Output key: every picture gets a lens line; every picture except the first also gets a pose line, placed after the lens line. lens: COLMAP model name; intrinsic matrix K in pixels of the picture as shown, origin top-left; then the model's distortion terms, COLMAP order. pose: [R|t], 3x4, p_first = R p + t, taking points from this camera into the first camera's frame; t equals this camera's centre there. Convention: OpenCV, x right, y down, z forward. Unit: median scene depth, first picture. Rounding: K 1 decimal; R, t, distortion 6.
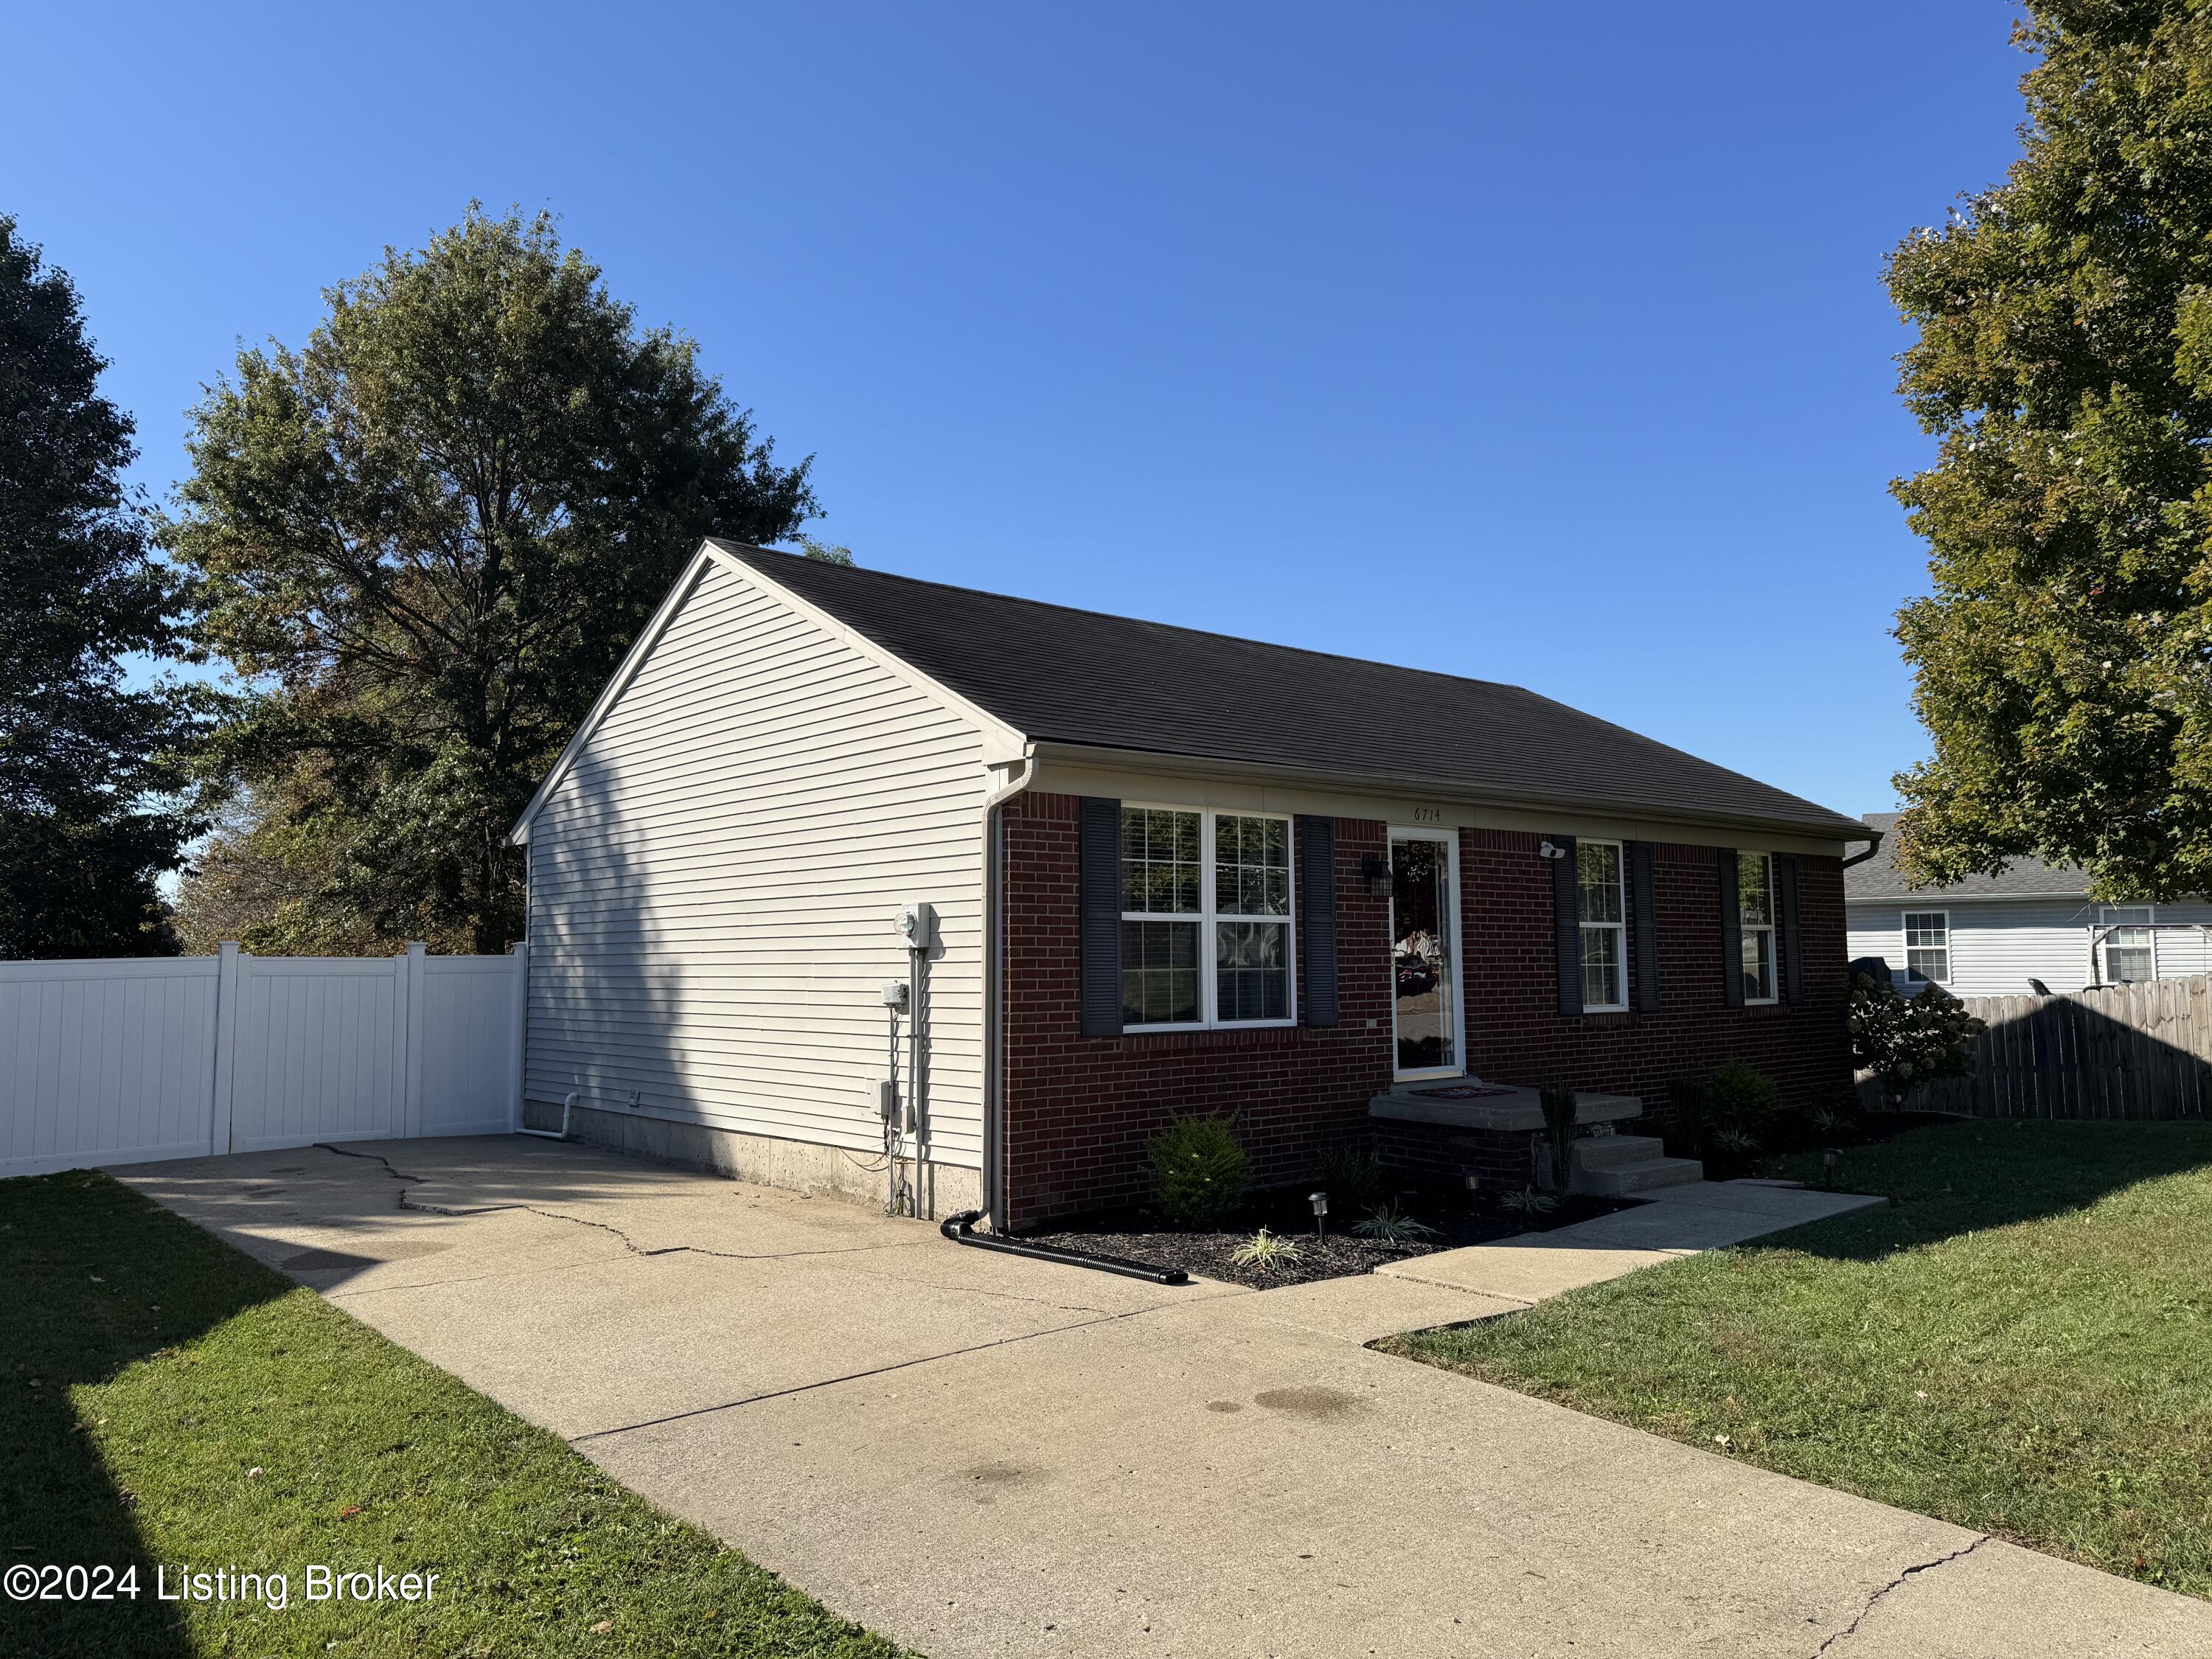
lens RADIAL K [[1555.4, 0, 1104.2], [0, 1555.4, 832.6], [0, 0, 1]] dist [0.061146, -0.071207]
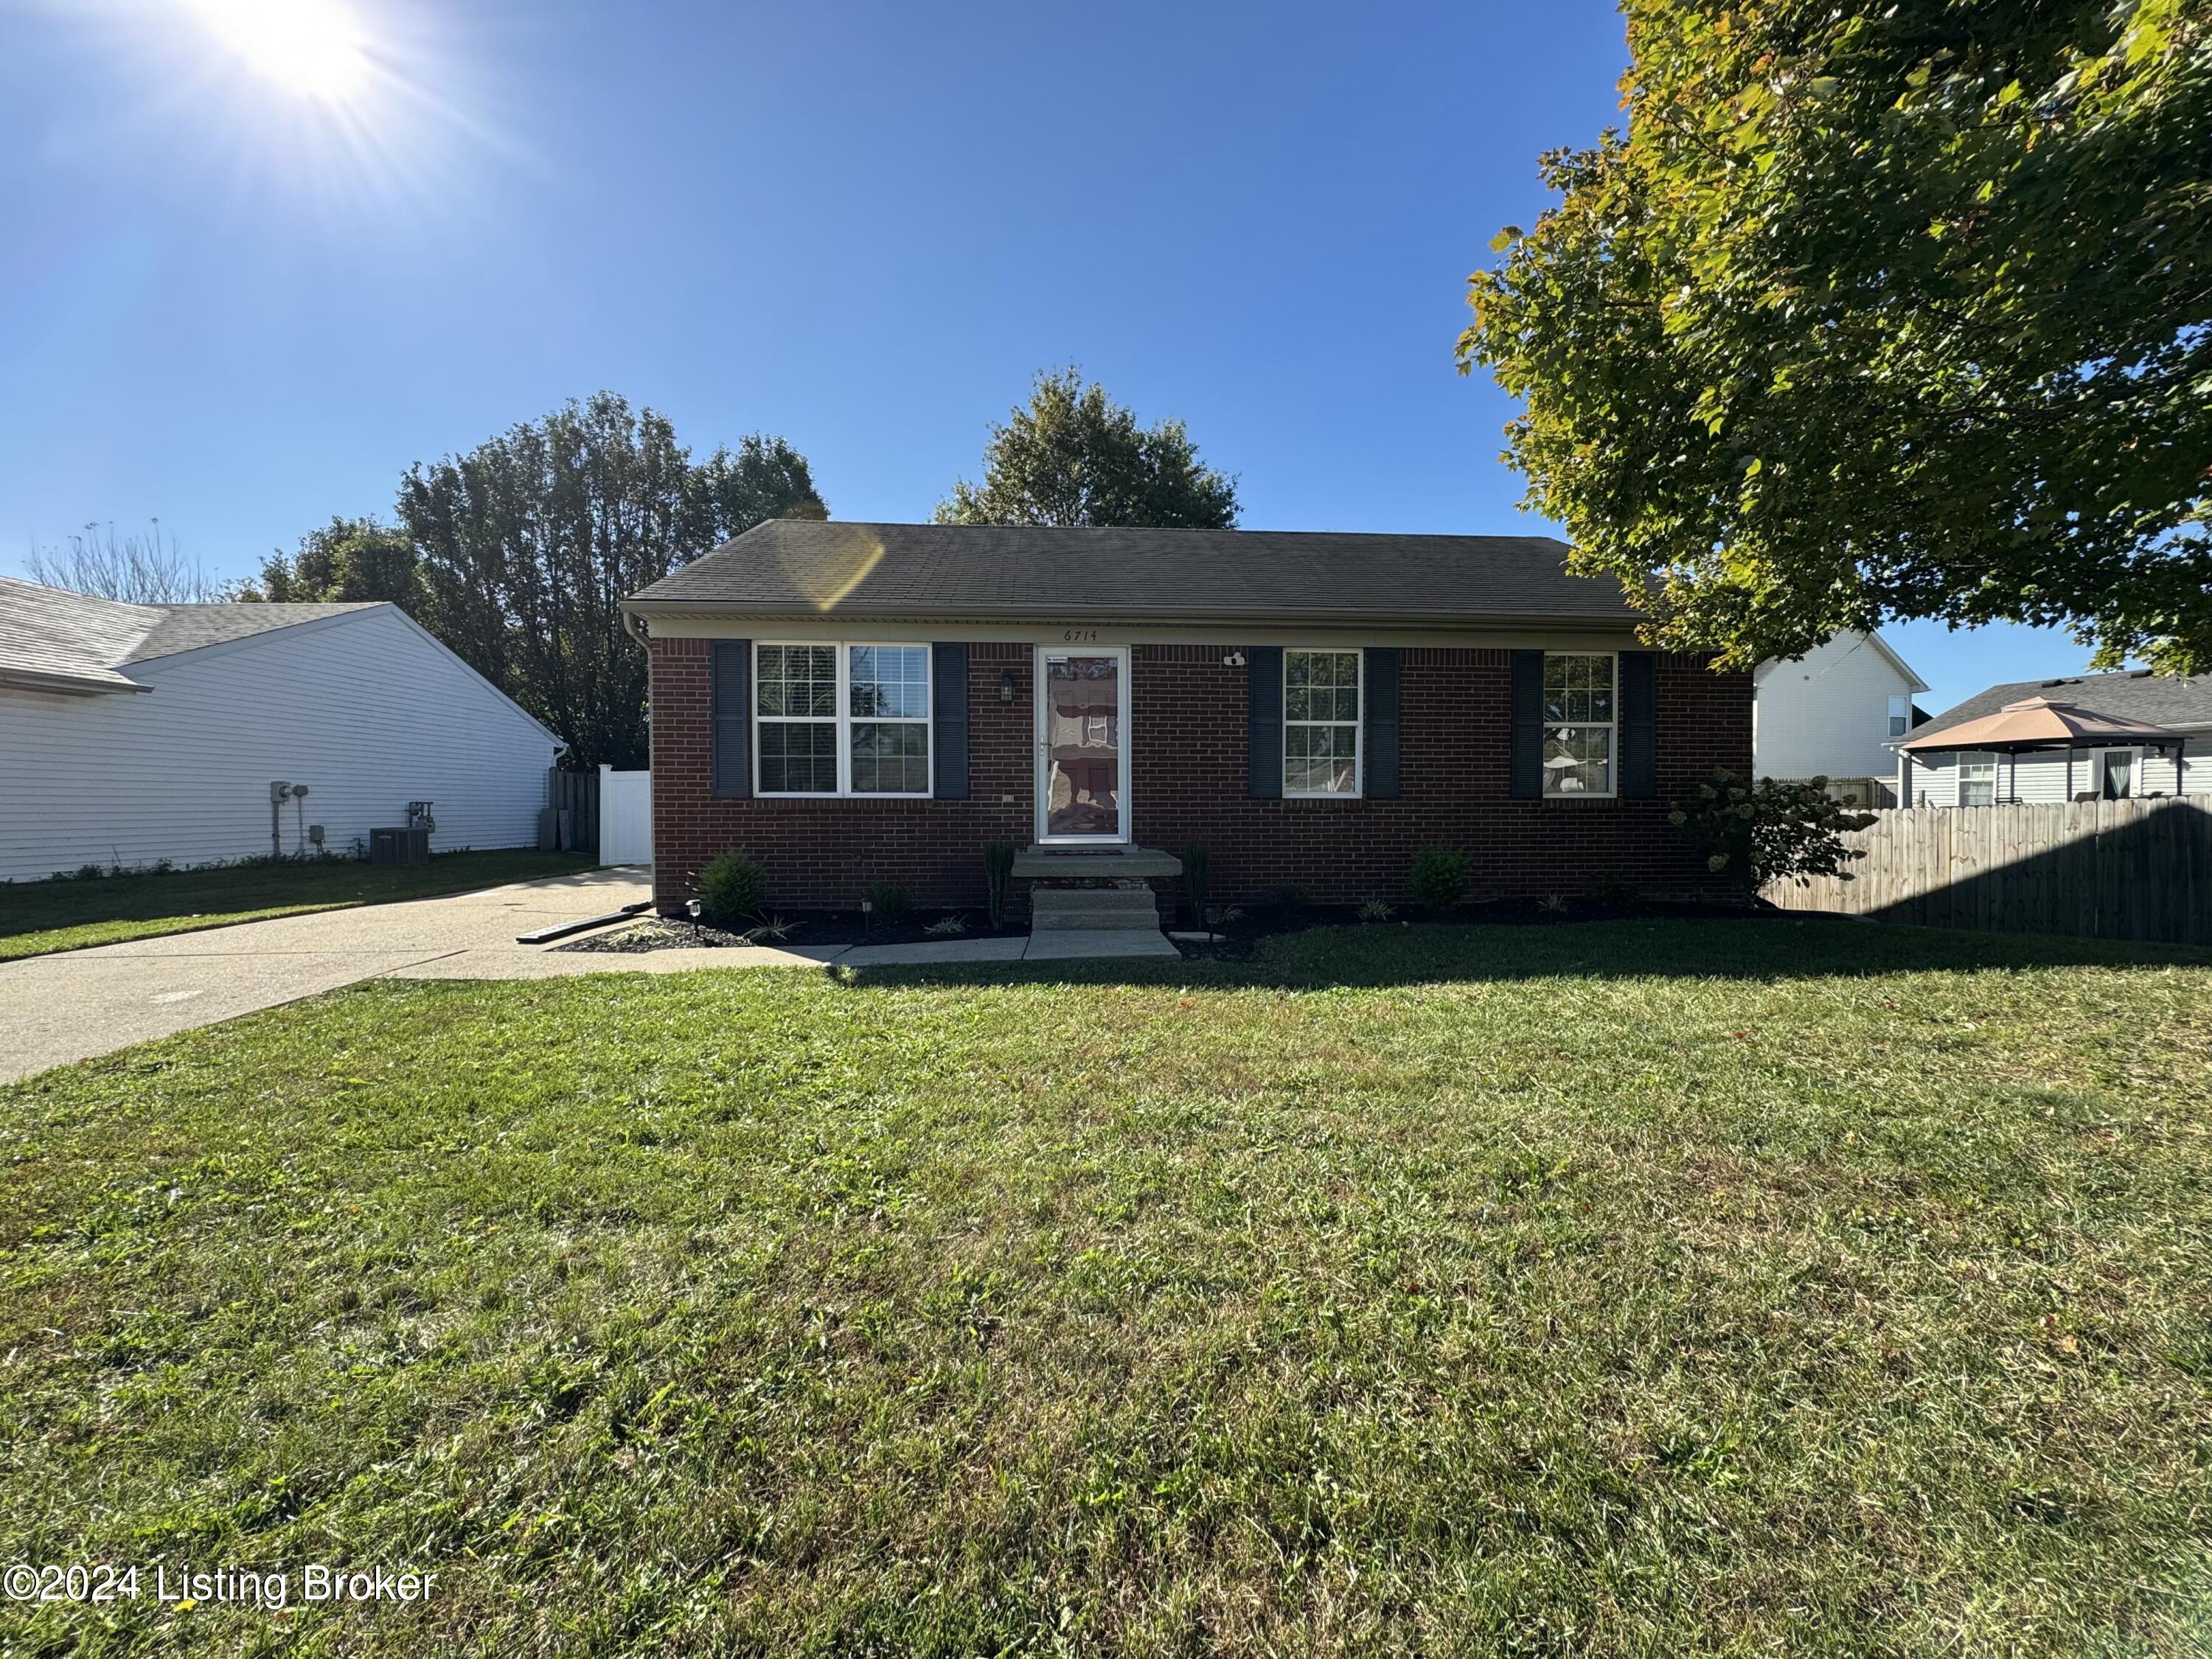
lens RADIAL K [[880.5, 0, 1103.1], [0, 880.5, 830.5], [0, 0, 1]] dist [-0.002723, 0.000972]
pose [[0.803827, 0.022966, -0.594419, 0.648426], [0.042576, 0.994471, 0.095997, 0.077071], [0.593337, -0.102473, 0.798405, 0.423458]]
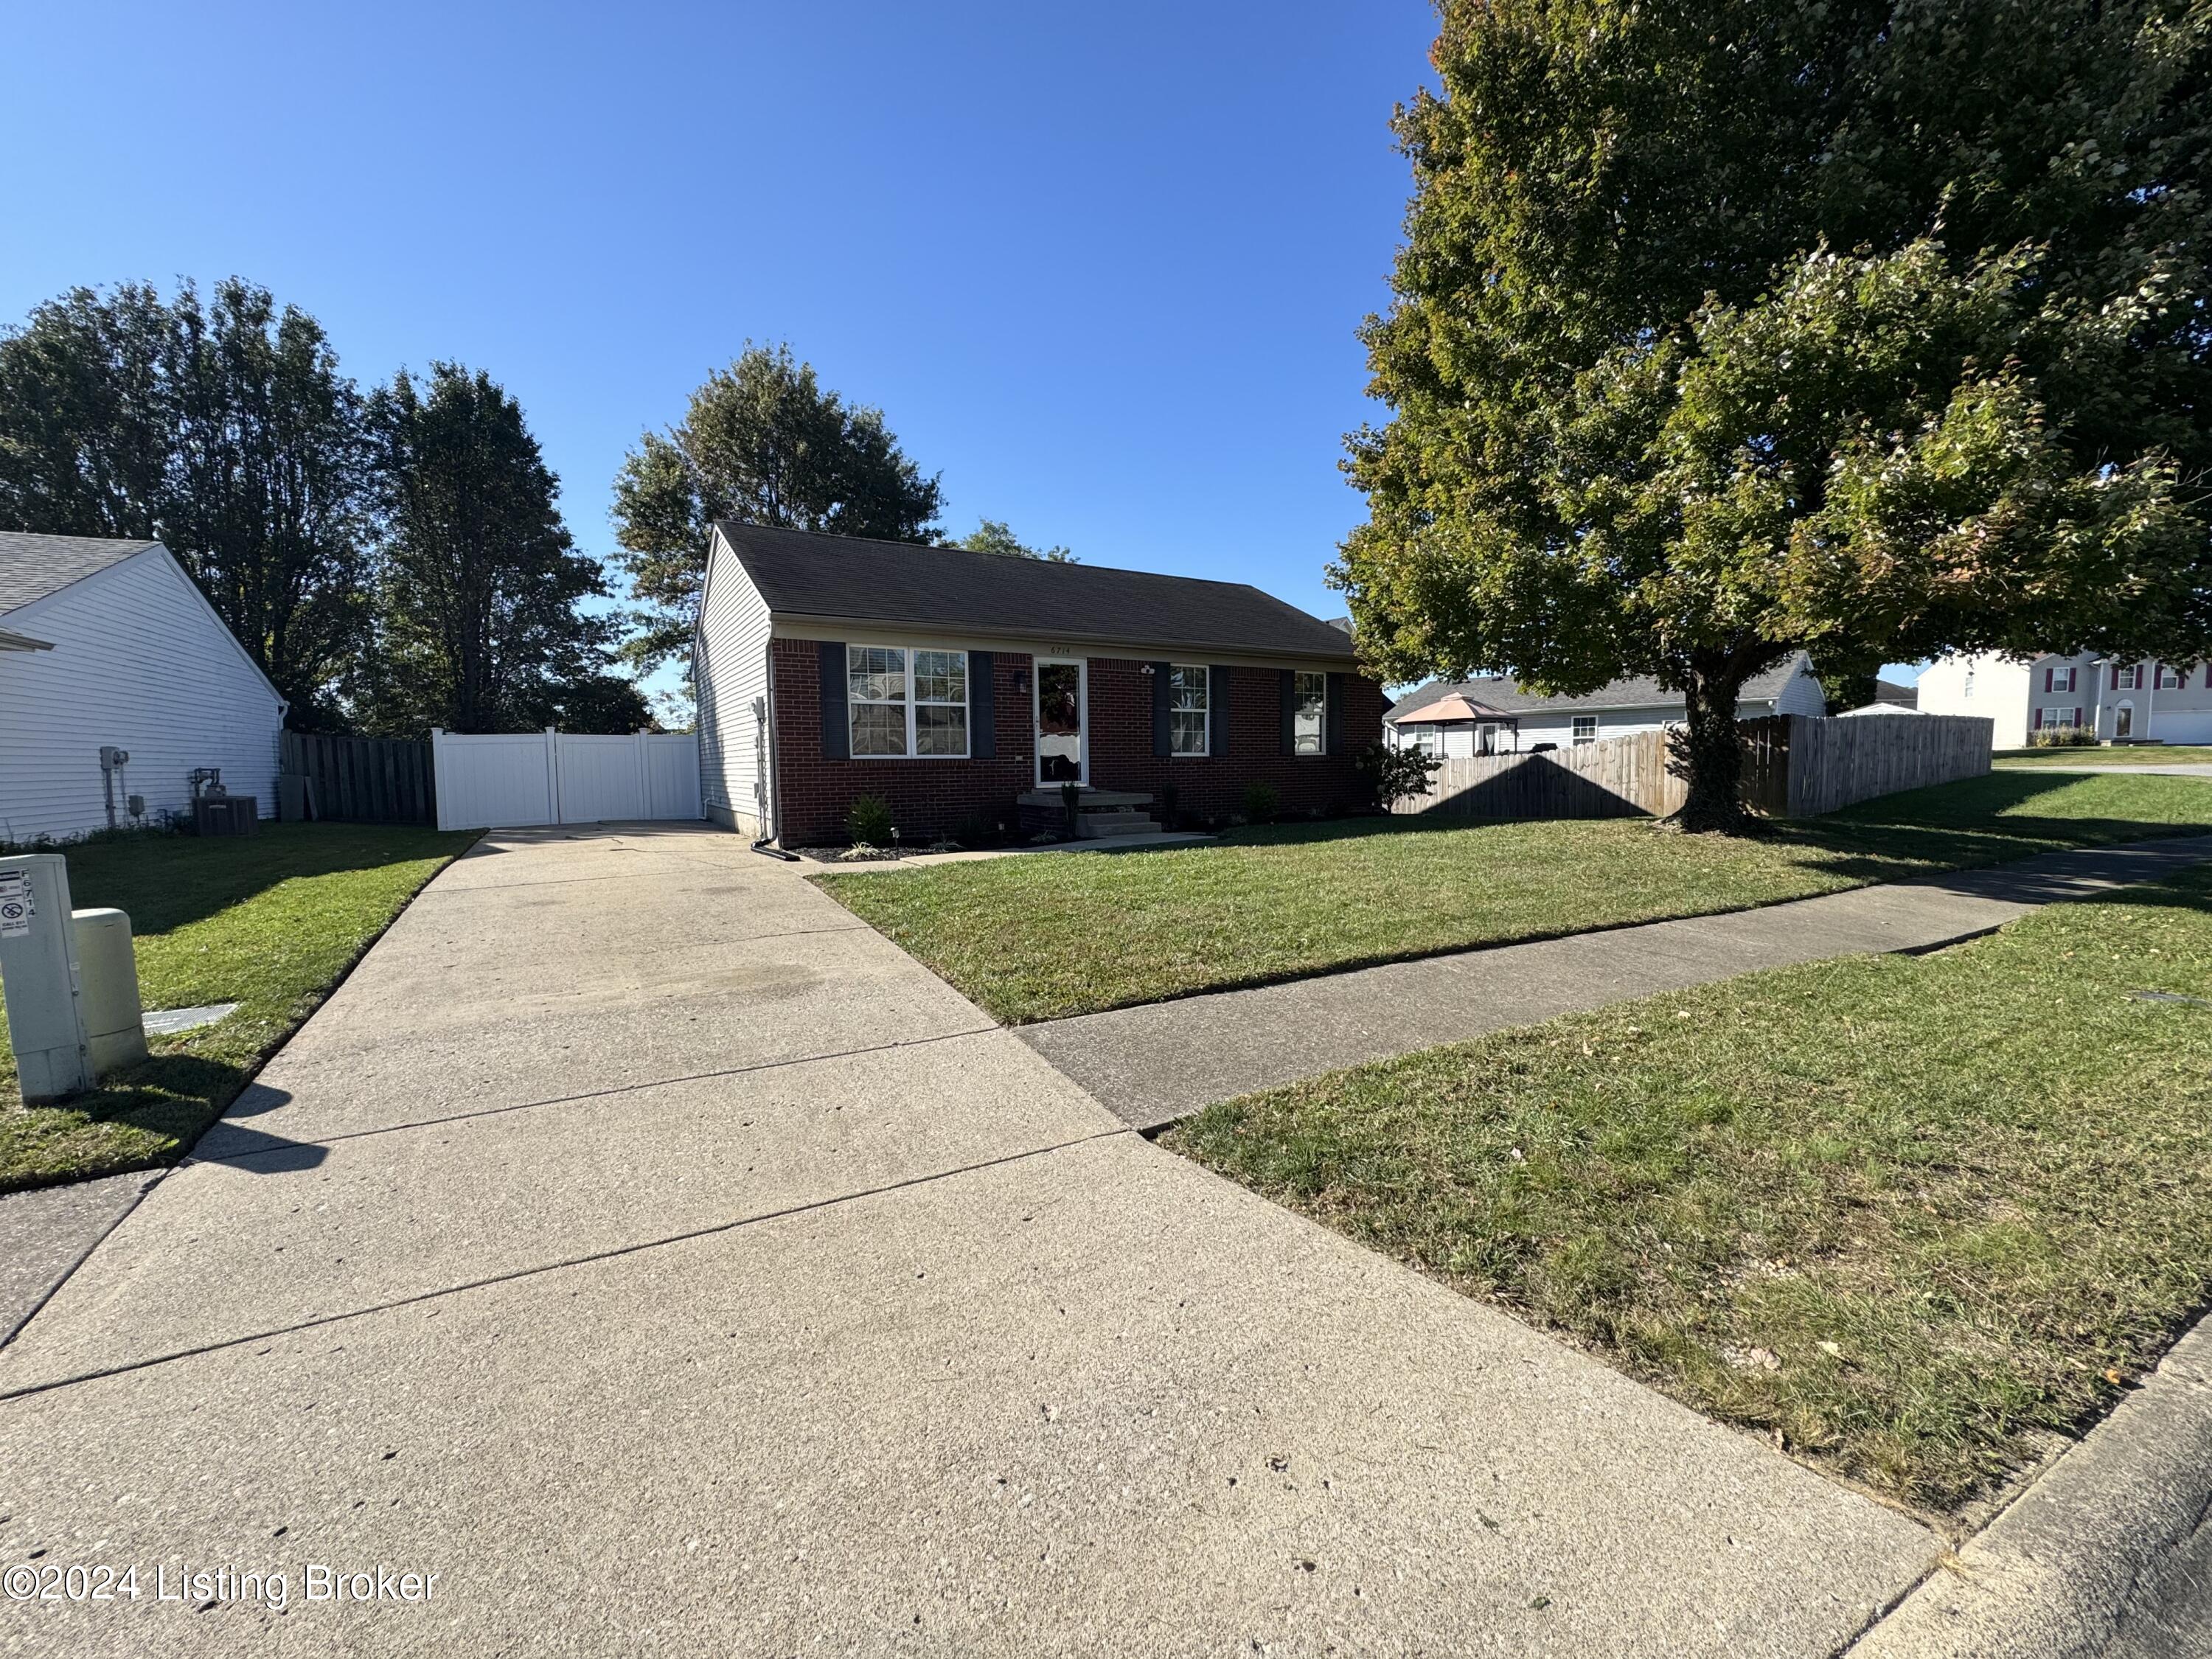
lens RADIAL K [[880.5, 0, 1106.8], [0, 880.5, 830.7], [0, 0, 1]] dist [-0.002723, 0.000972]
pose [[0.987653, 0.006693, -0.156512, 0.434355], [0.018140, 0.987480, 0.156699, 0.038166], [0.155601, -0.157603, 0.975166, -0.085097]]
